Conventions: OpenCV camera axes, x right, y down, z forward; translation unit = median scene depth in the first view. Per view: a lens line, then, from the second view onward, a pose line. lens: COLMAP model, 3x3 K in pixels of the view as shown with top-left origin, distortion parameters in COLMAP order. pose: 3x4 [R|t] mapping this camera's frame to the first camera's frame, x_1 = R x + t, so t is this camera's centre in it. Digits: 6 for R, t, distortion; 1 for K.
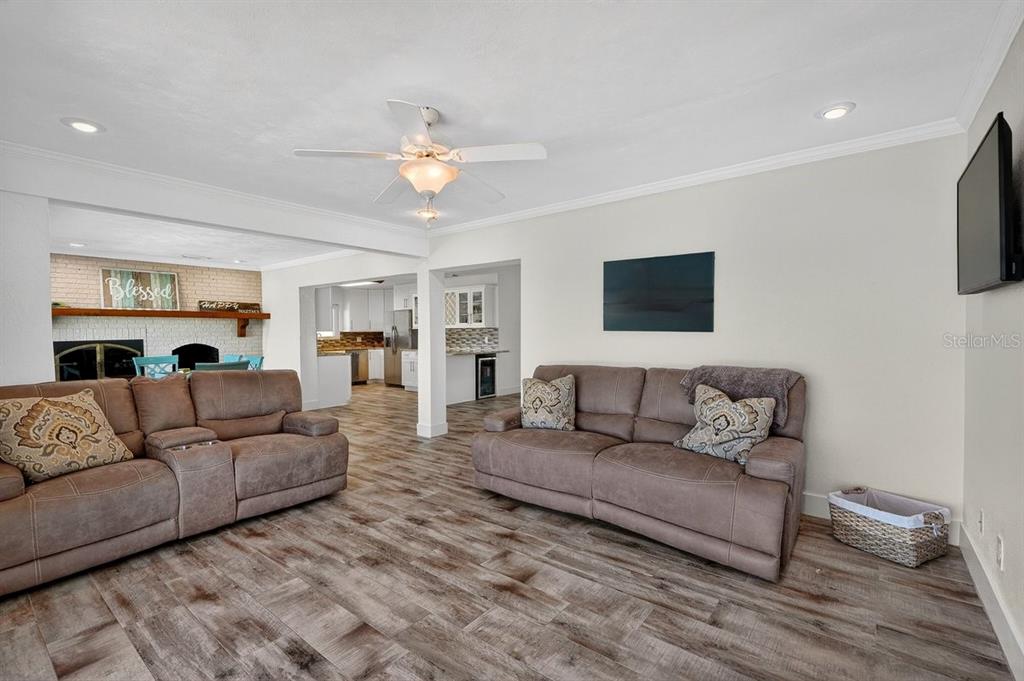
lens RADIAL K [[458.7, 0, 509.4], [0, 458.7, 341.1], [0, 0, 1]] dist [0.001820, 0.000130]
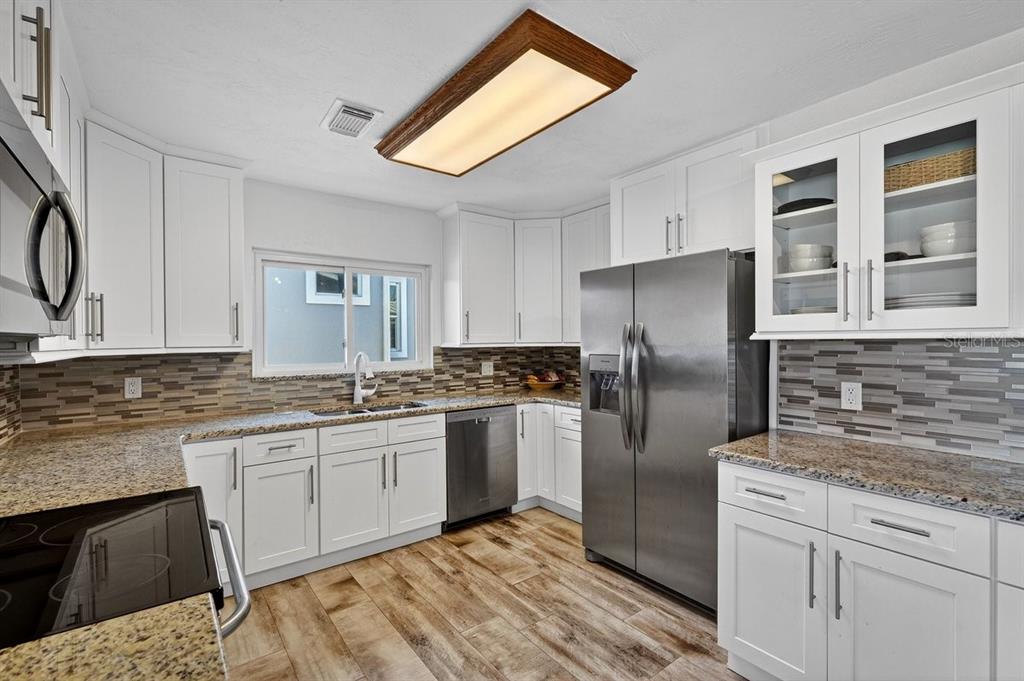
lens RADIAL K [[458.7, 0, 509.4], [0, 458.7, 341.1], [0, 0, 1]] dist [0.001820, 0.000130]
pose [[0.970394, 0.003039, -0.241510, -0.244634], [-0.007376, 0.999827, -0.017057, -0.020153], [0.241416, 0.018333, 0.970248, 0.716249]]
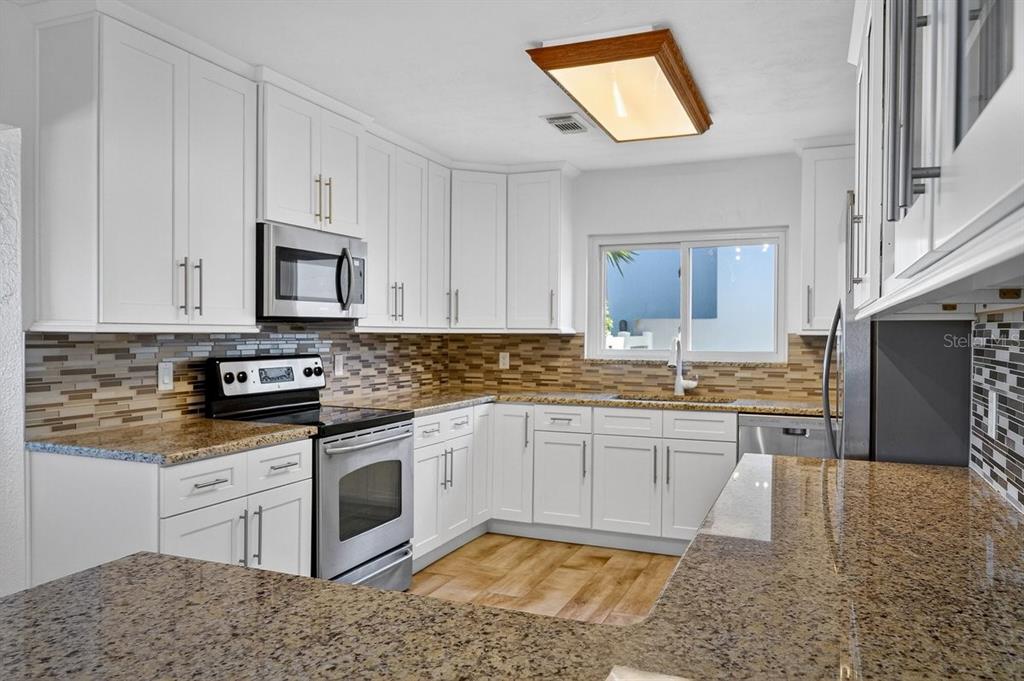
lens RADIAL K [[753.8, 0, 511.6], [0, 753.8, 336.4], [0, 0, 1]] dist [0.001642, -0.000041]
pose [[0.278497, 0.016596, -0.960294, -0.014480], [-0.030361, 0.999503, 0.008468, -0.018721], [0.959957, 0.026797, 0.278863, 0.768241]]
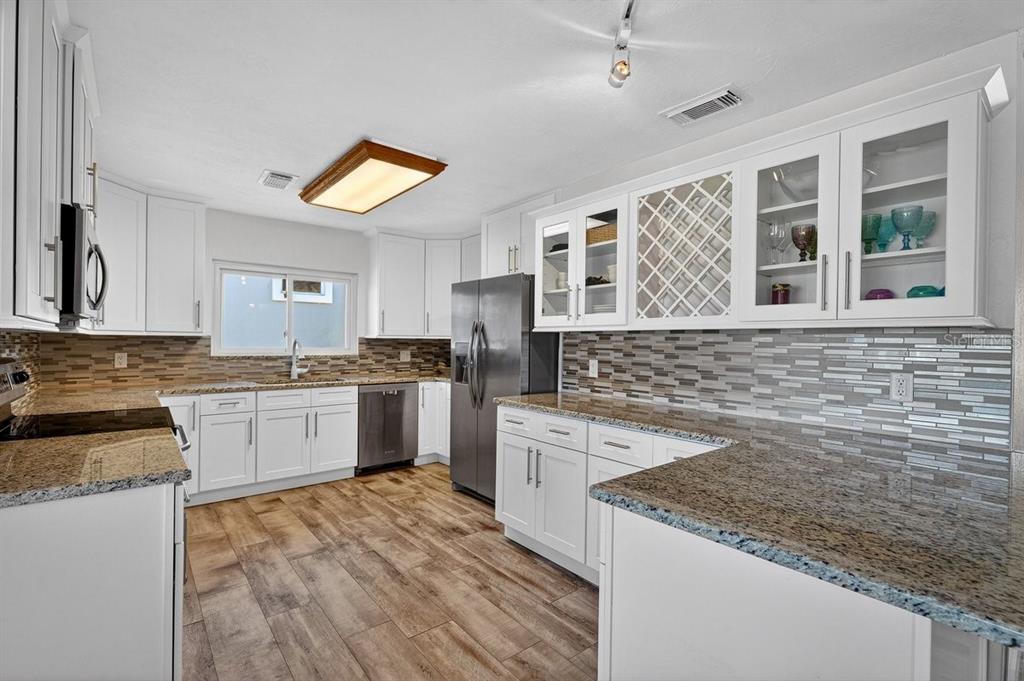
lens RADIAL K [[462.6, 0, 512.0], [0, 462.6, 340.5], [0, 0, 1]] dist [-0.000106, 0.000304]
pose [[0.978673, 0.019984, -0.204448, -0.147357], [-0.024778, 0.999474, -0.020916, -0.012666], [0.203922, 0.025535, 0.978654, 0.631103]]
